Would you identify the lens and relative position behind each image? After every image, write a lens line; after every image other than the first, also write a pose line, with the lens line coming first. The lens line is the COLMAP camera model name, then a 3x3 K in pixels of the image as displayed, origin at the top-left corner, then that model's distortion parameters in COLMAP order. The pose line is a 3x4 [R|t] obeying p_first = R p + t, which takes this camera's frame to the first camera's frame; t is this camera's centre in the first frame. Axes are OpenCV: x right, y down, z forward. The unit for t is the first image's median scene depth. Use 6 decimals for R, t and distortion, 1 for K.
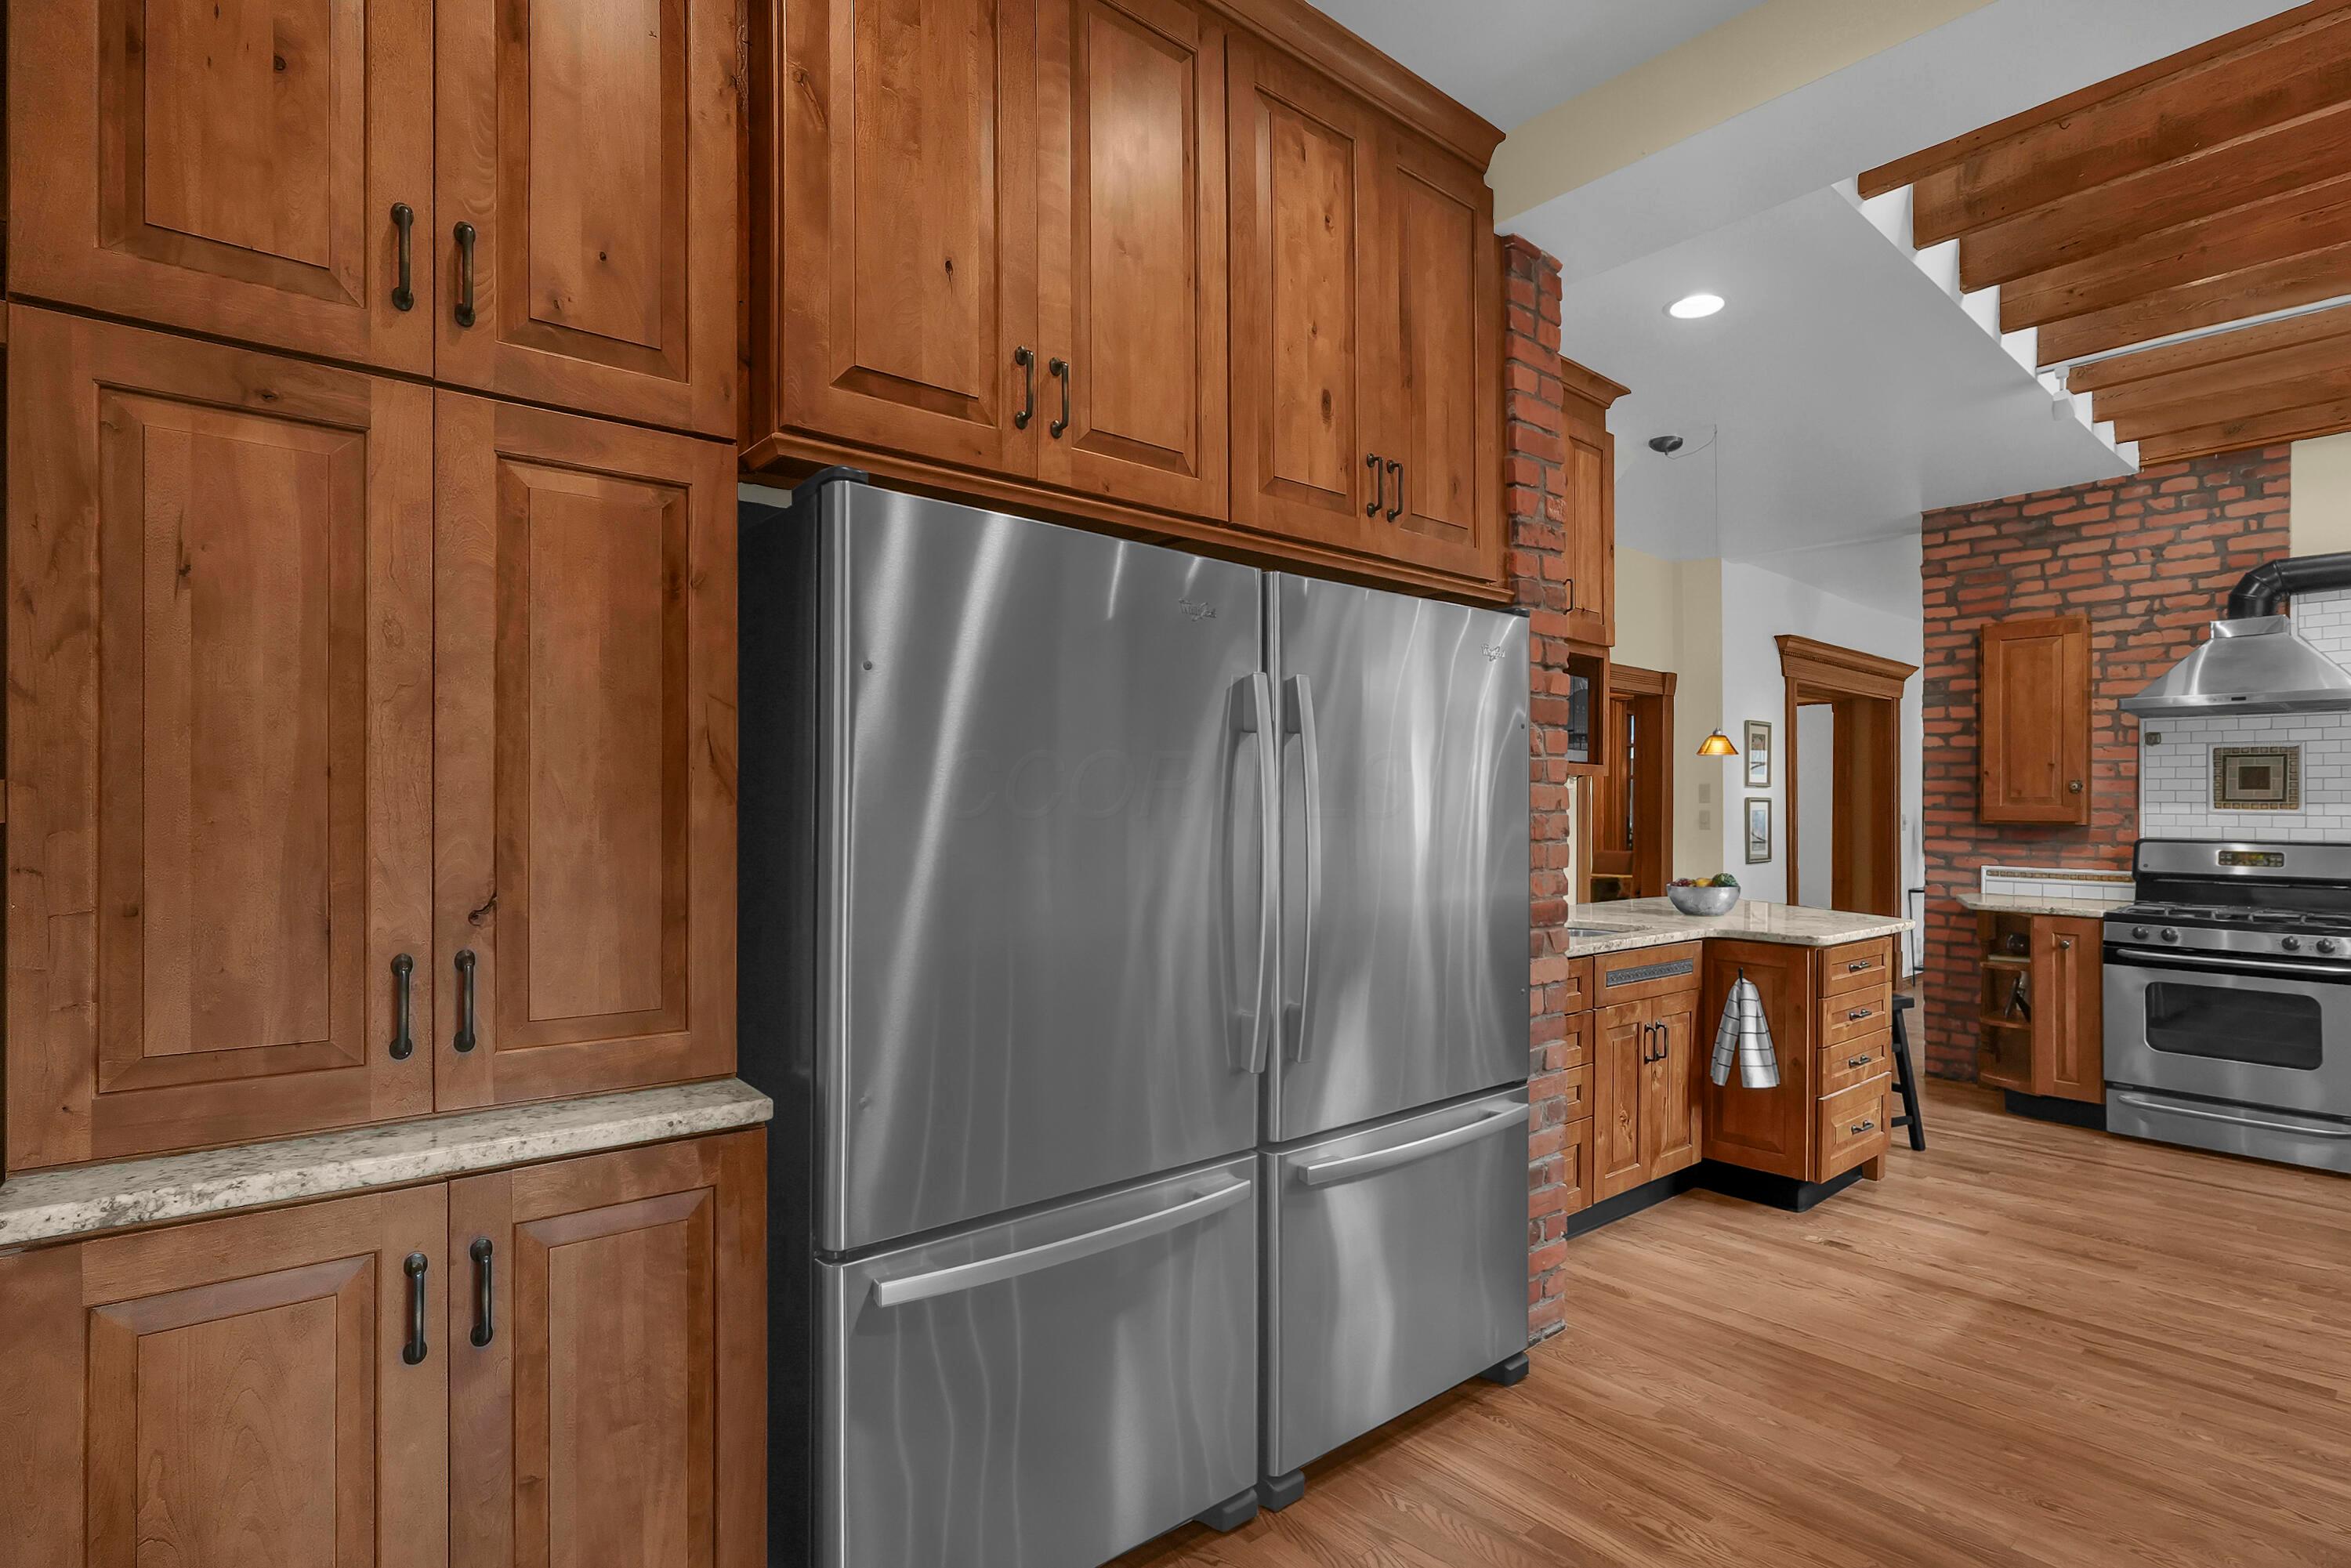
lens RADIAL K [[1136.0, 0, 1169.1], [0, 1136.0, 793.2], [0, 0, 1]] dist [-0.002573, 0.003323]
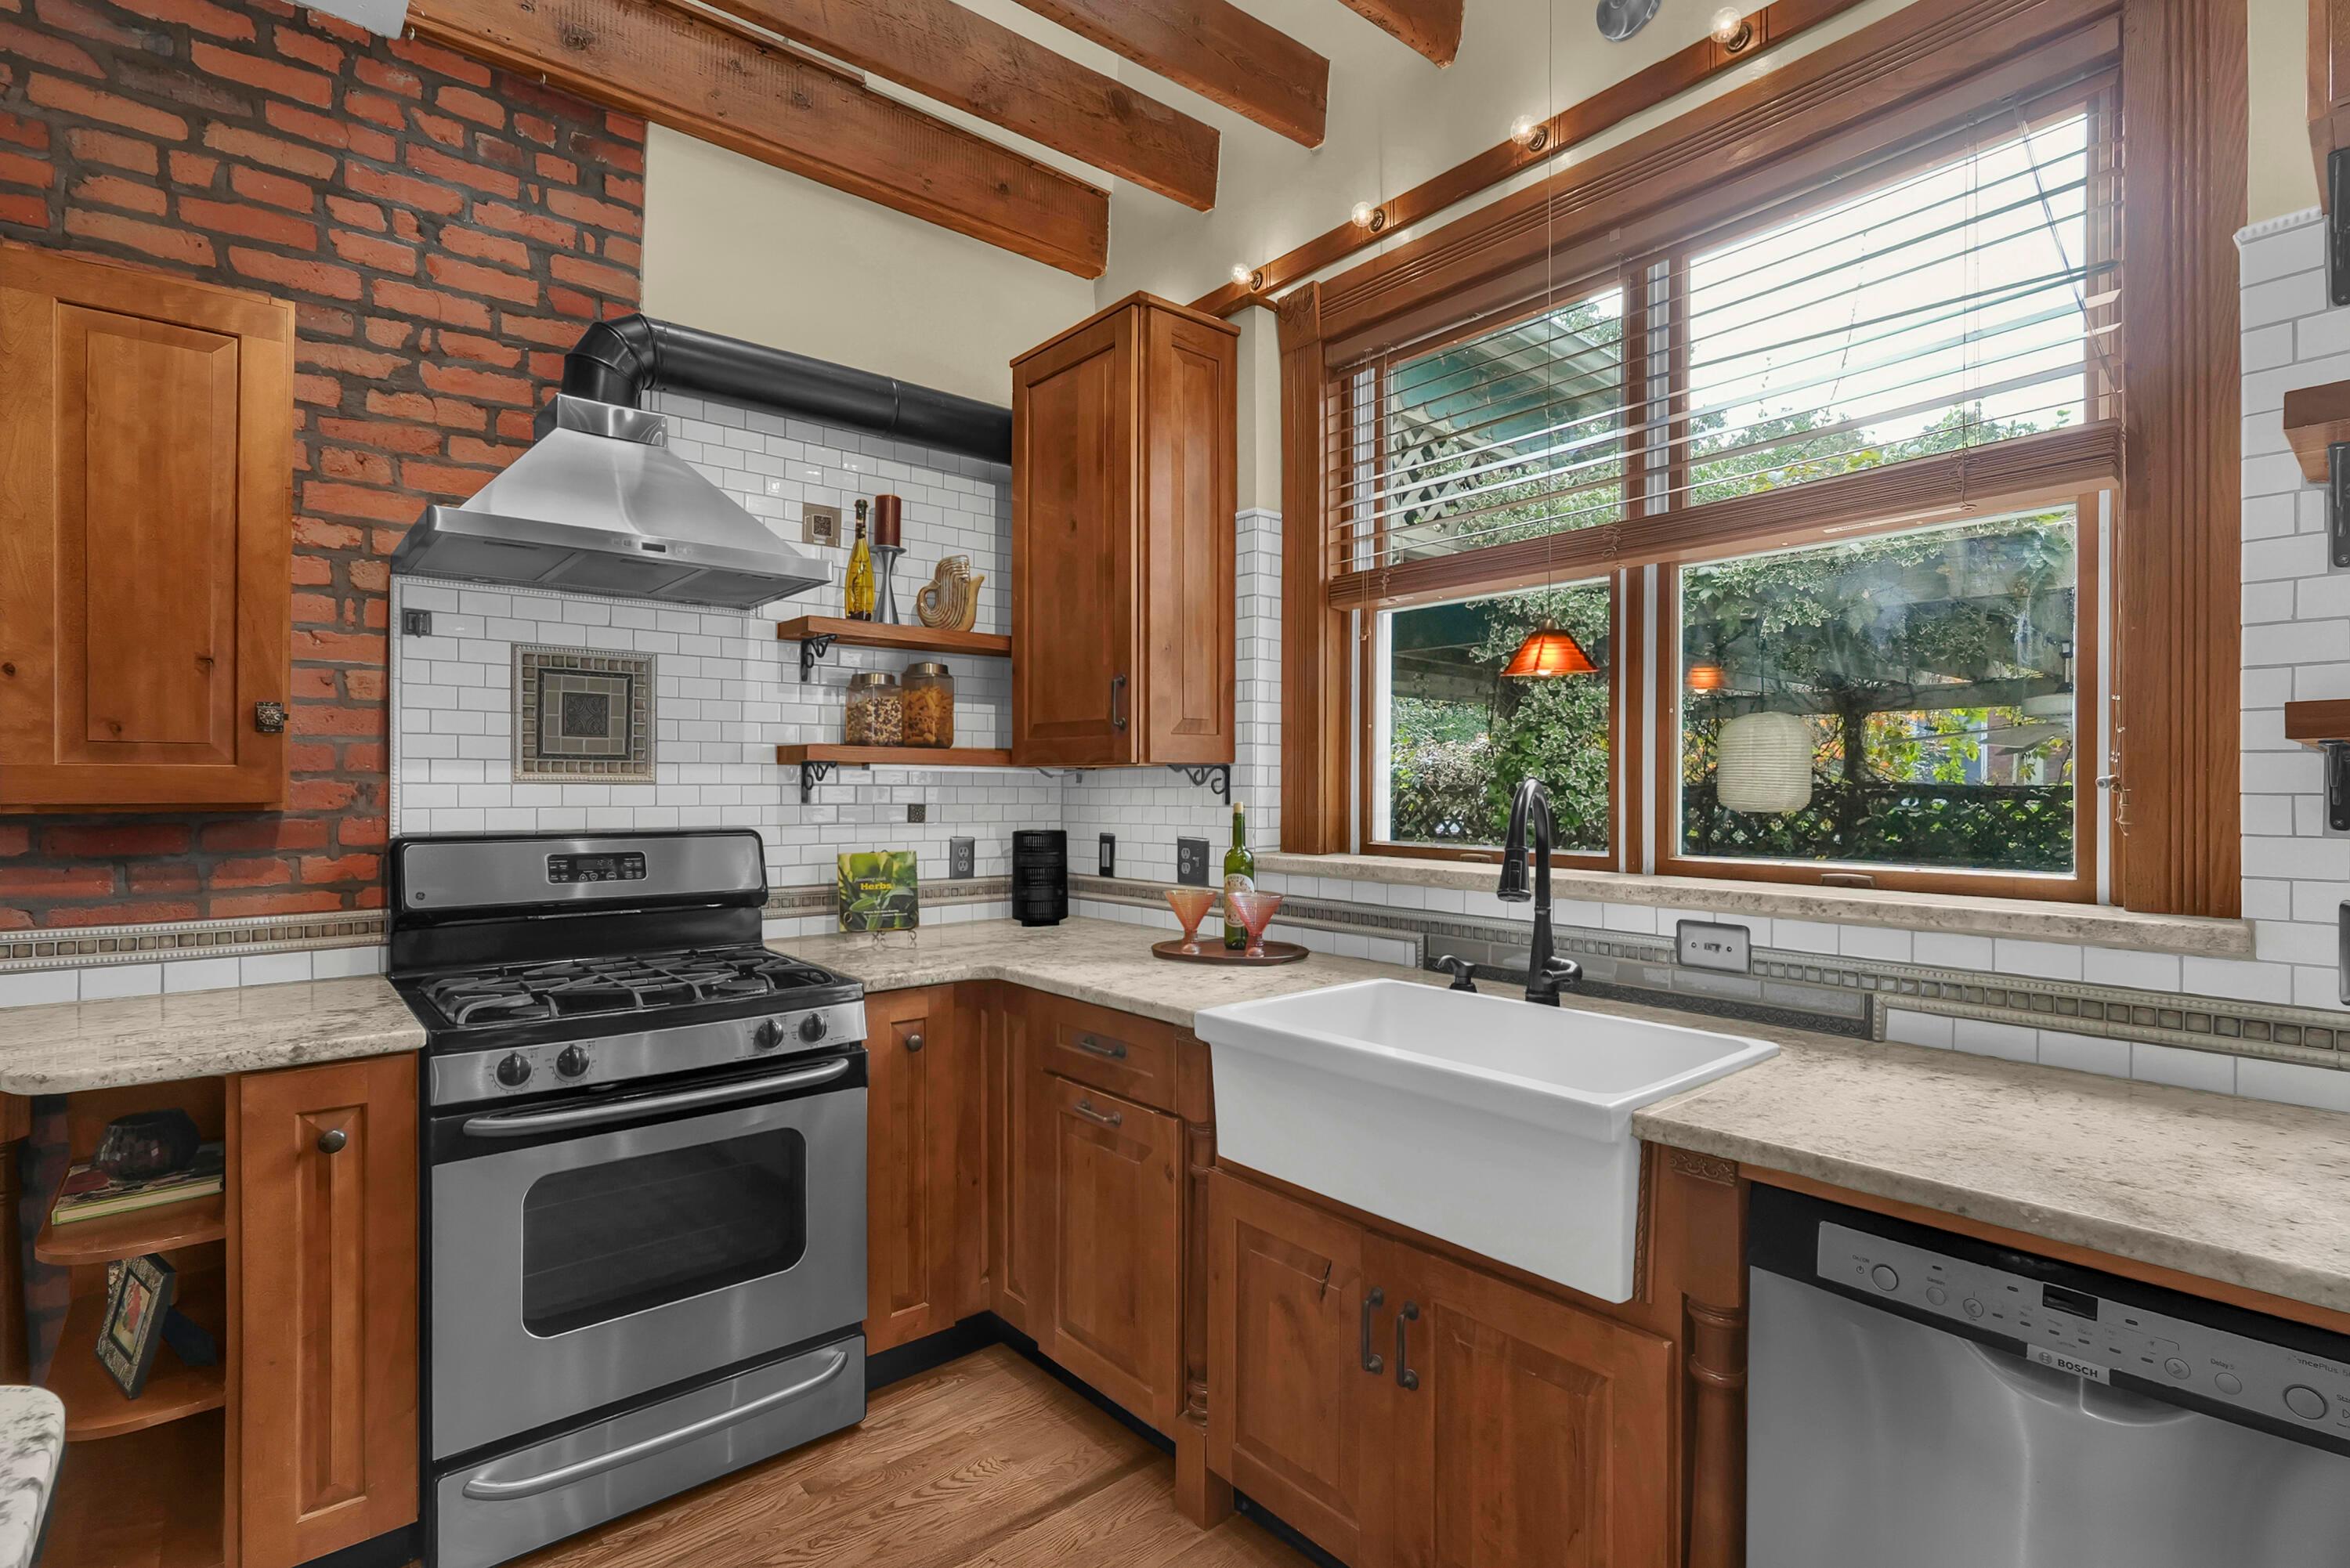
lens RADIAL K [[1135.5, 0, 1173.0], [0, 1135.5, 777.7], [0, 0, 1]] dist [-0.002573, 0.003323]
pose [[-0.009507, -0.000527, 0.999955, 0.392180], [-0.012951, 0.999916, 0.000404, 0.011705], [-0.999871, -0.012947, -0.009513, 0.686797]]
